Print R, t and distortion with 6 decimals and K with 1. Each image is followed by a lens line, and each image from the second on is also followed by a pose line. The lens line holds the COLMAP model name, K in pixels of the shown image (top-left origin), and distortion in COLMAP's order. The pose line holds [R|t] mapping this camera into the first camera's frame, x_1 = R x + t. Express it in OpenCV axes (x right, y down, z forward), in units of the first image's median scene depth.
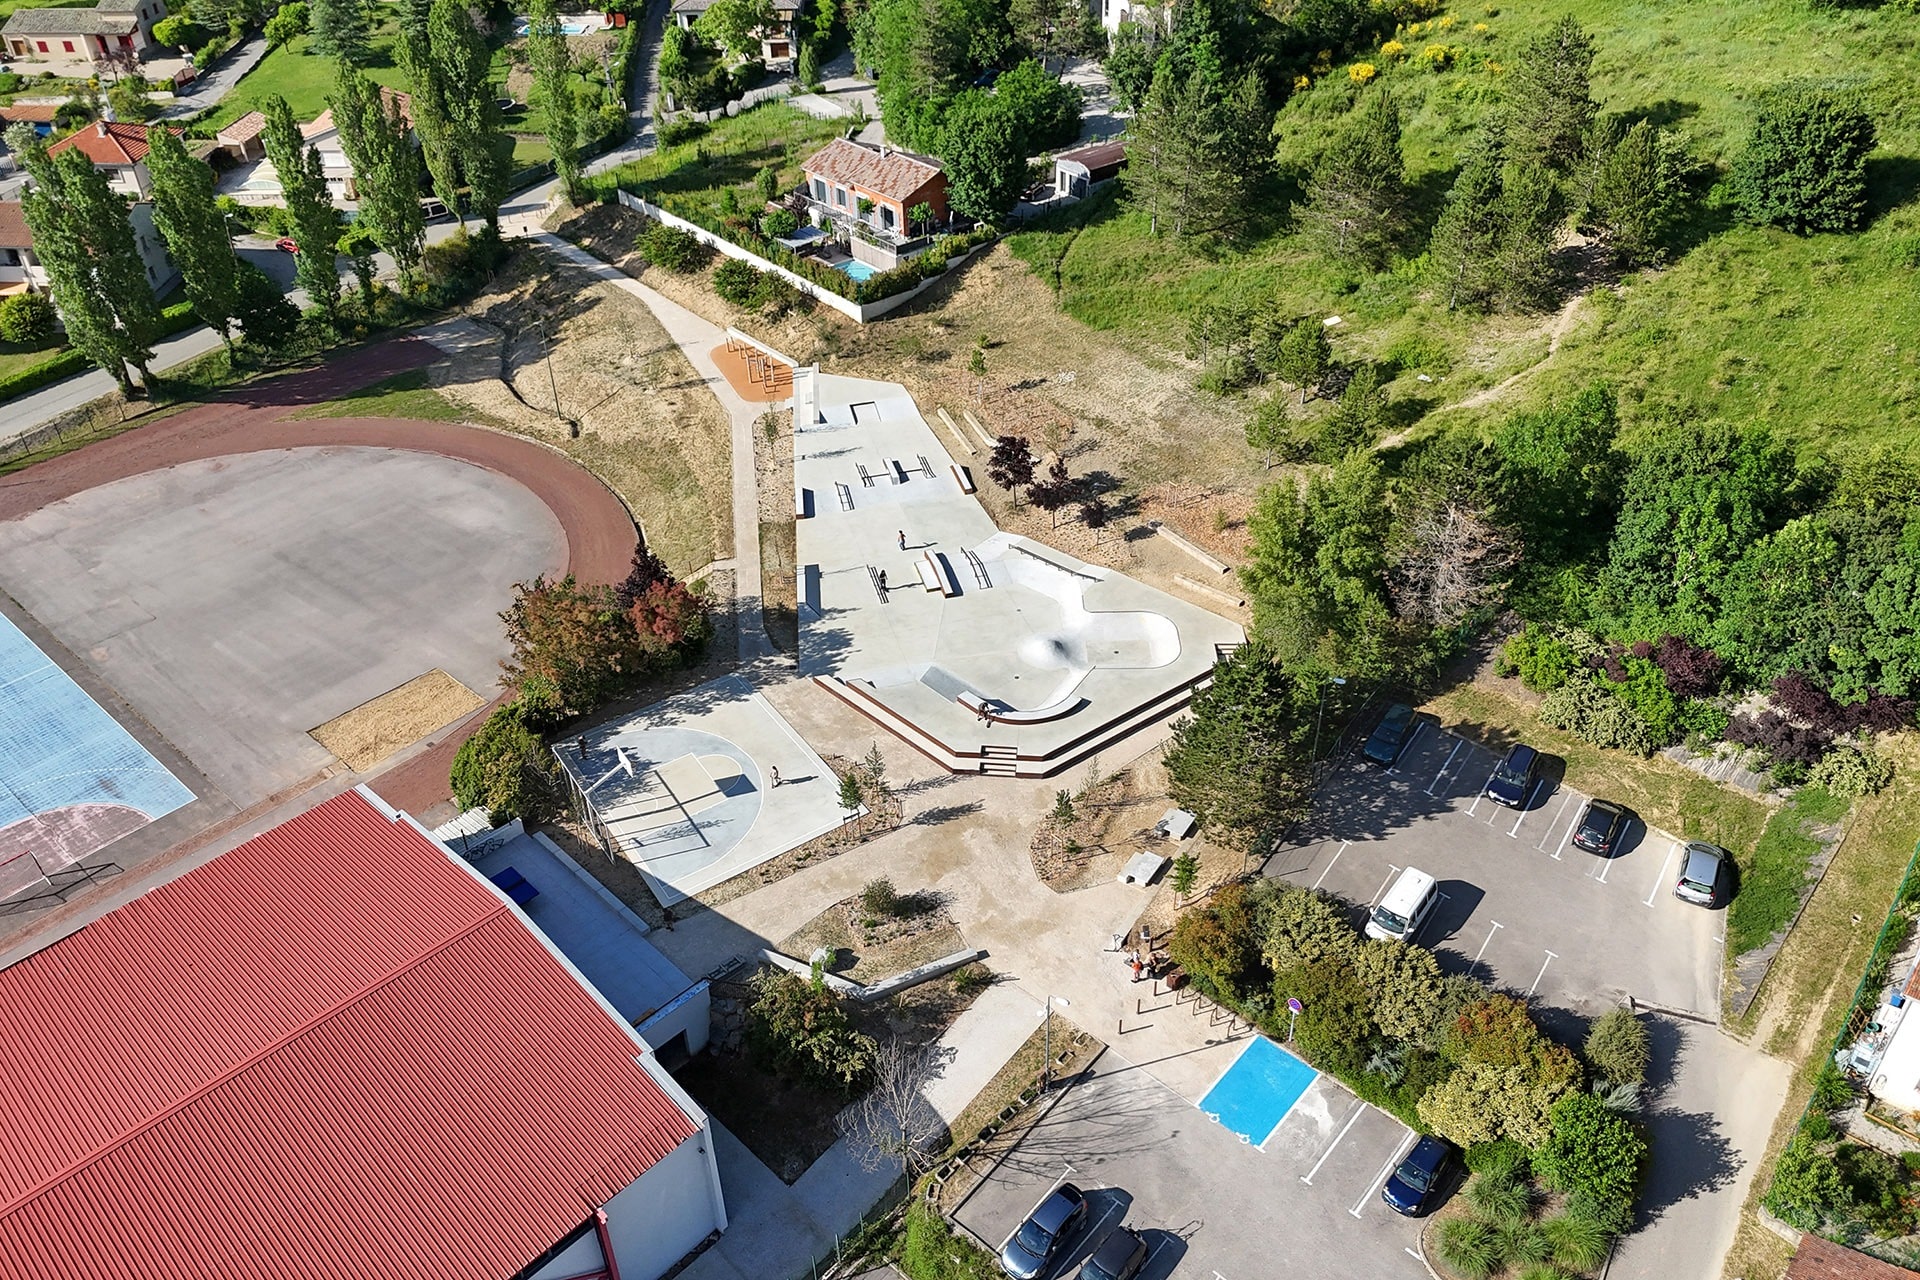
lens RADIAL K [[1525.8, 0, 987.4], [0, 1525.8, 642.1], [0, 0, 1]] dist [0.036121, -0.046307]
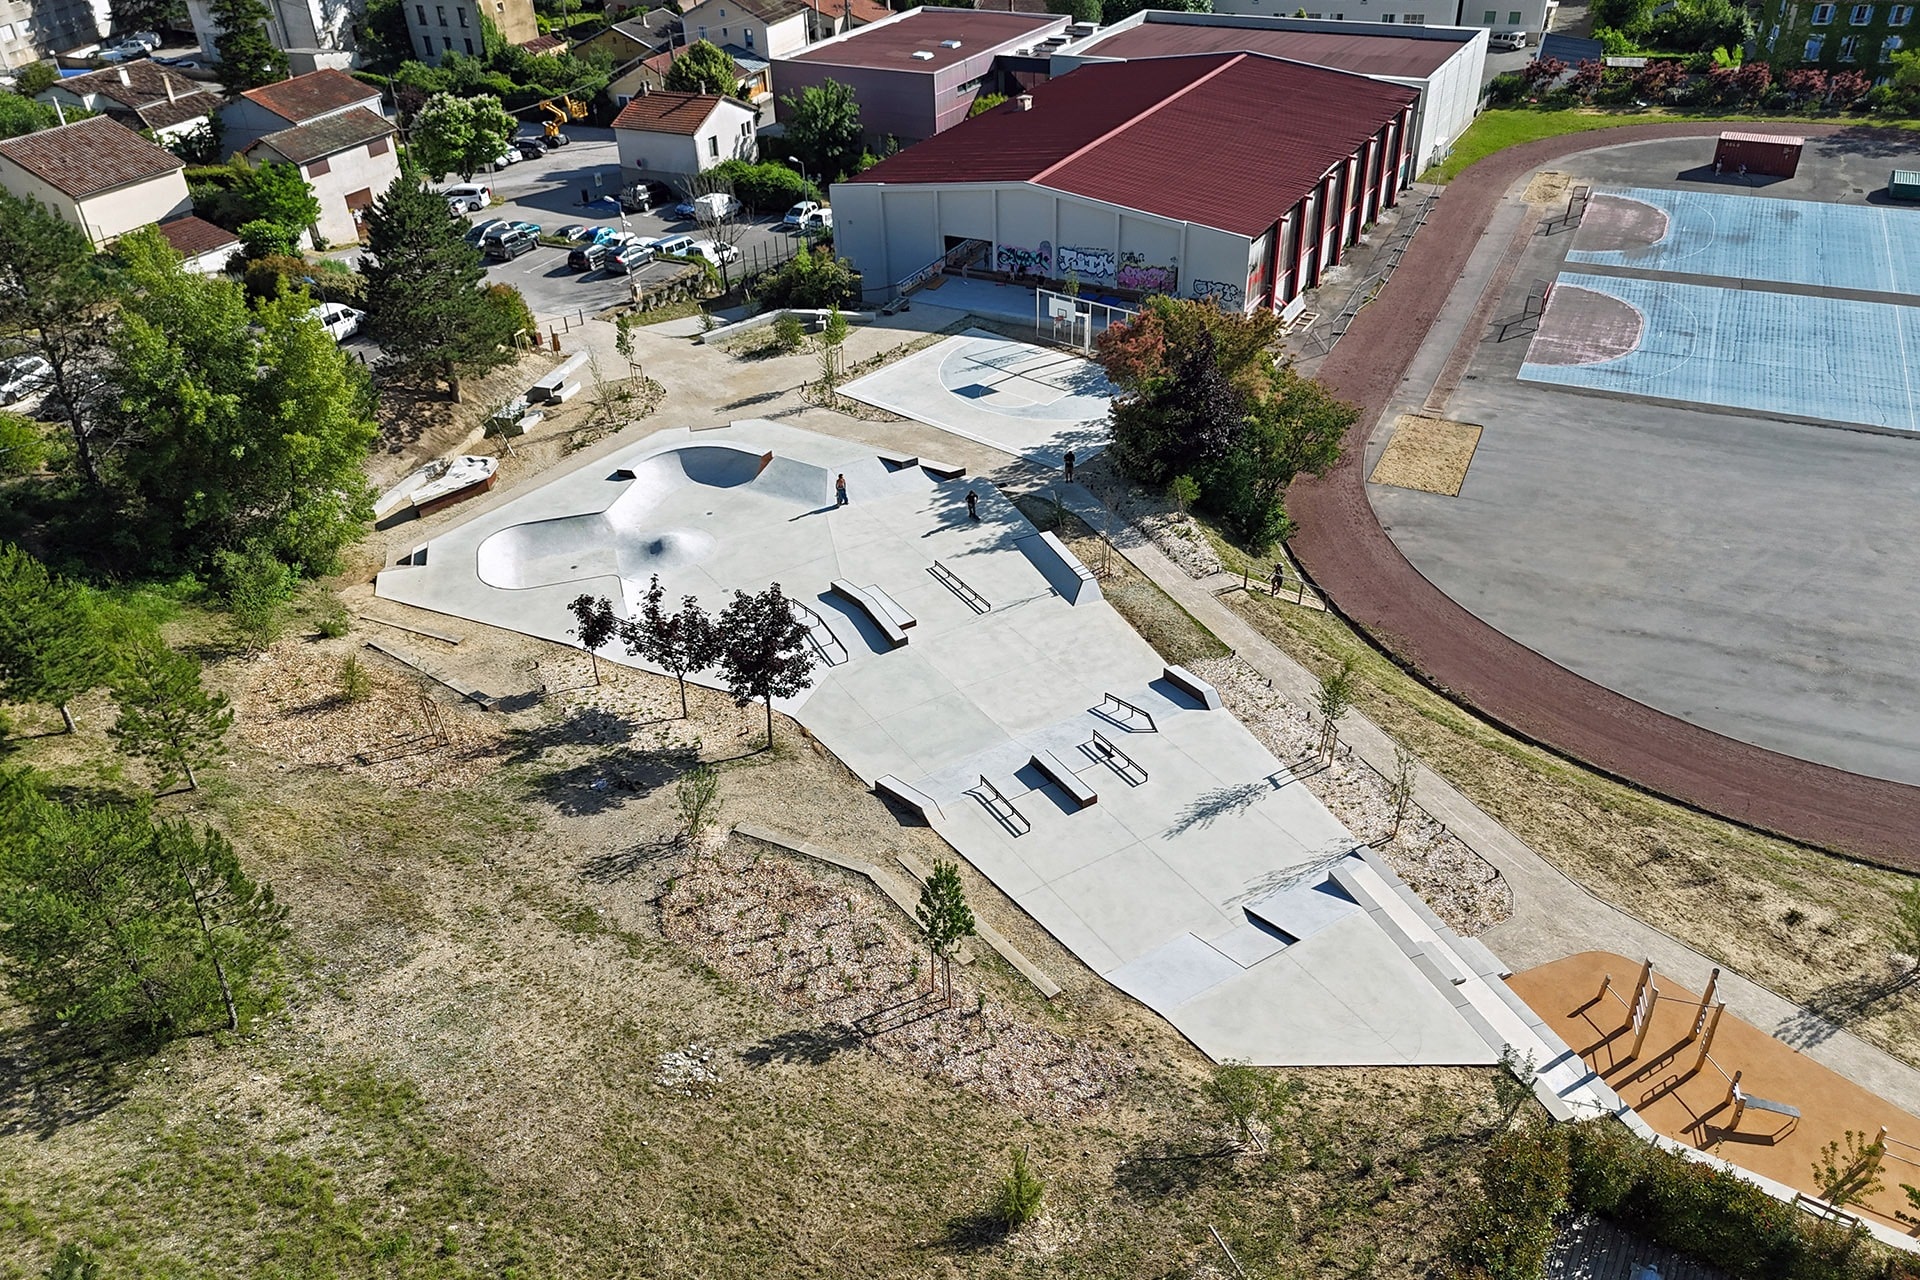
lens RADIAL K [[1410.6, 0, 971.2], [0, 1410.6, 637.1], [0, 0, 1]] dist [0.033594, -0.005032]
pose [[-0.960796, 0.183555, -0.207797, 0.045680], [-0.126411, 0.377029, 0.917534, -0.551827], [0.246763, 0.907831, -0.339044, 1.187217]]
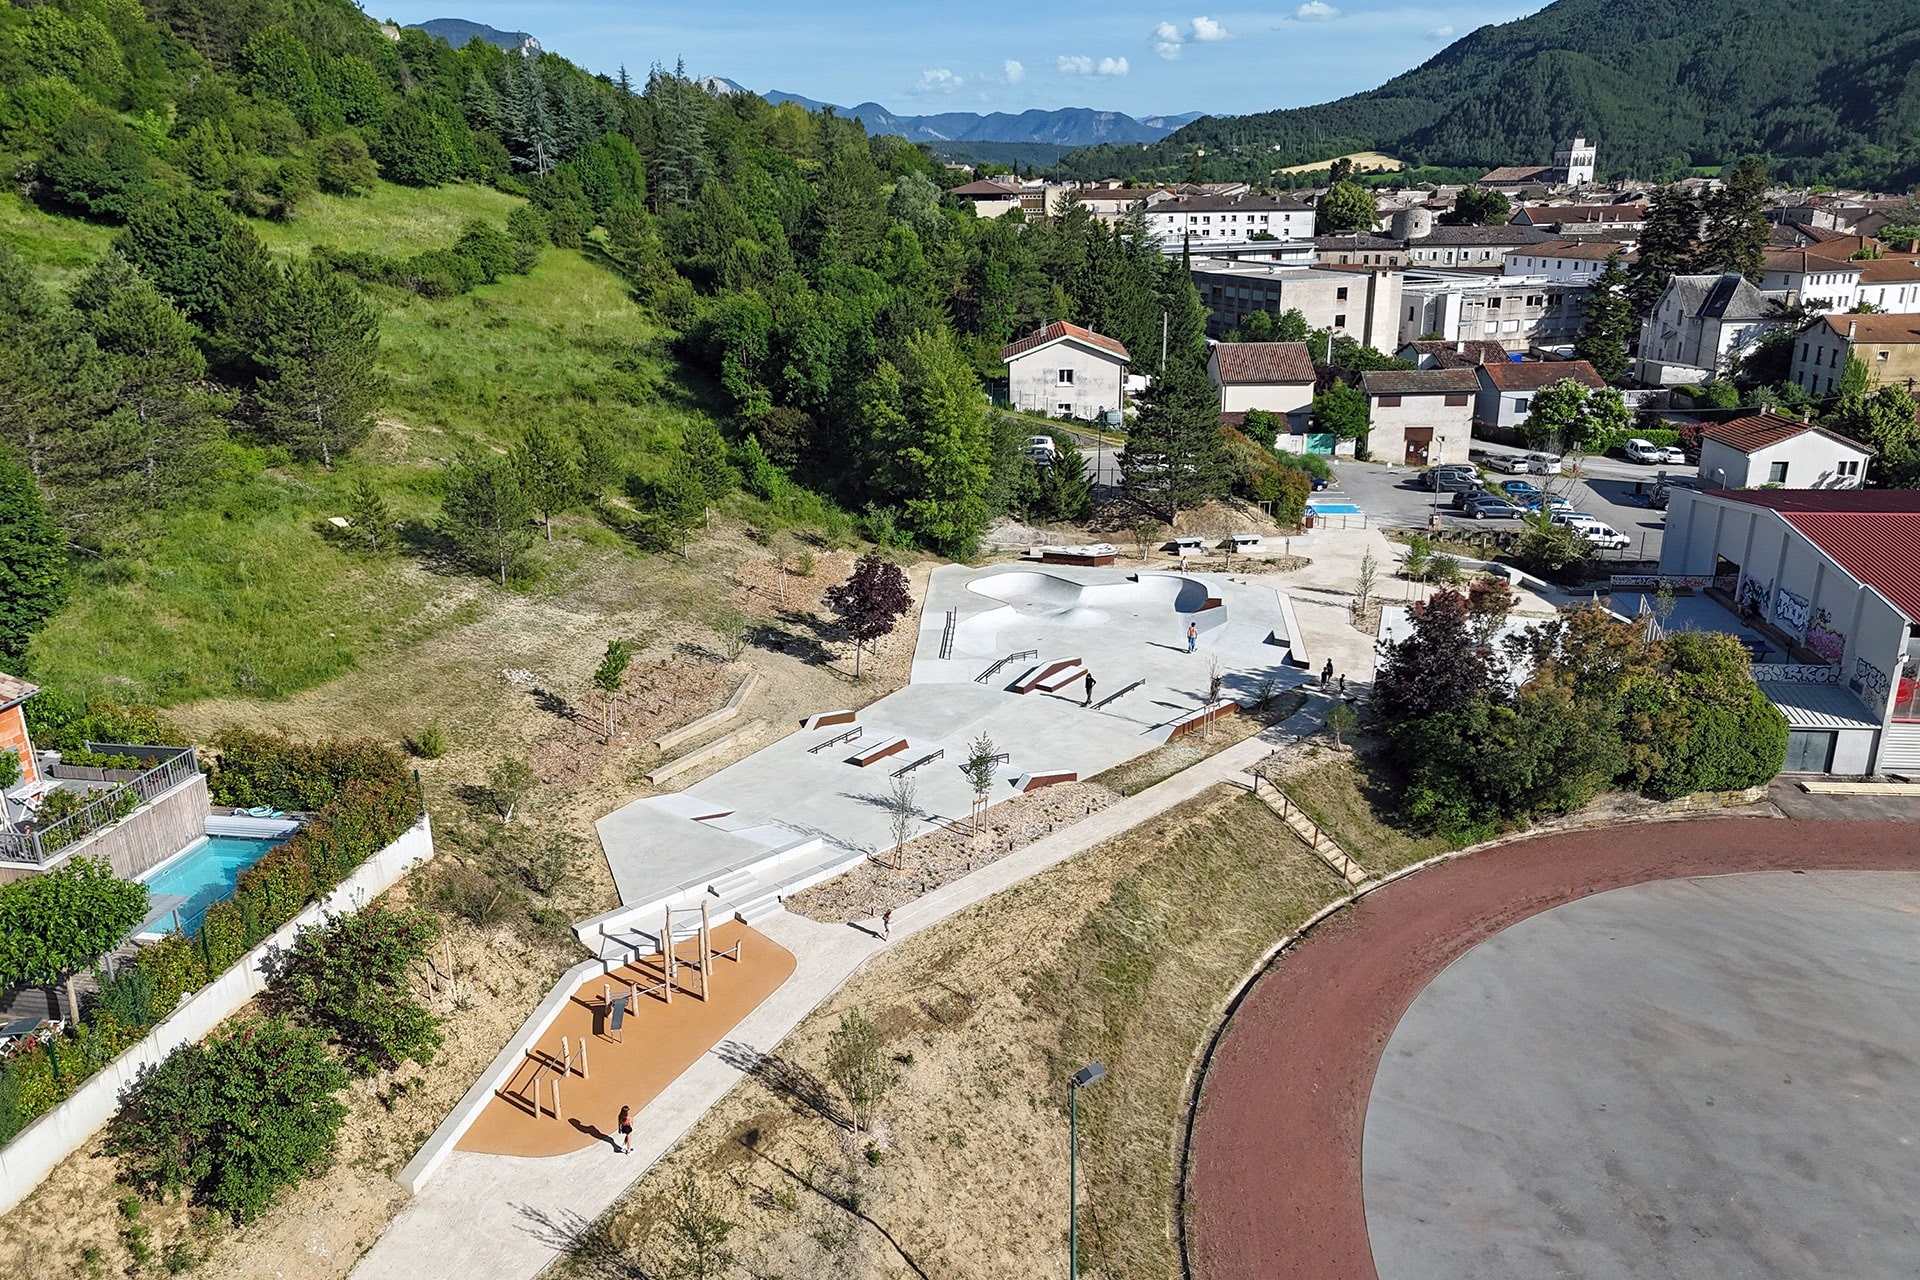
lens RADIAL K [[1410.6, 0, 971.2], [0, 1410.6, 637.1], [0, 0, 1]] dist [0.033594, -0.005032]
pose [[-0.624462, -0.222005, 0.748839, -0.520558], [0.471017, 0.657761, 0.587787, -0.480331], [-0.623049, 0.719767, -0.306179, 1.203553]]
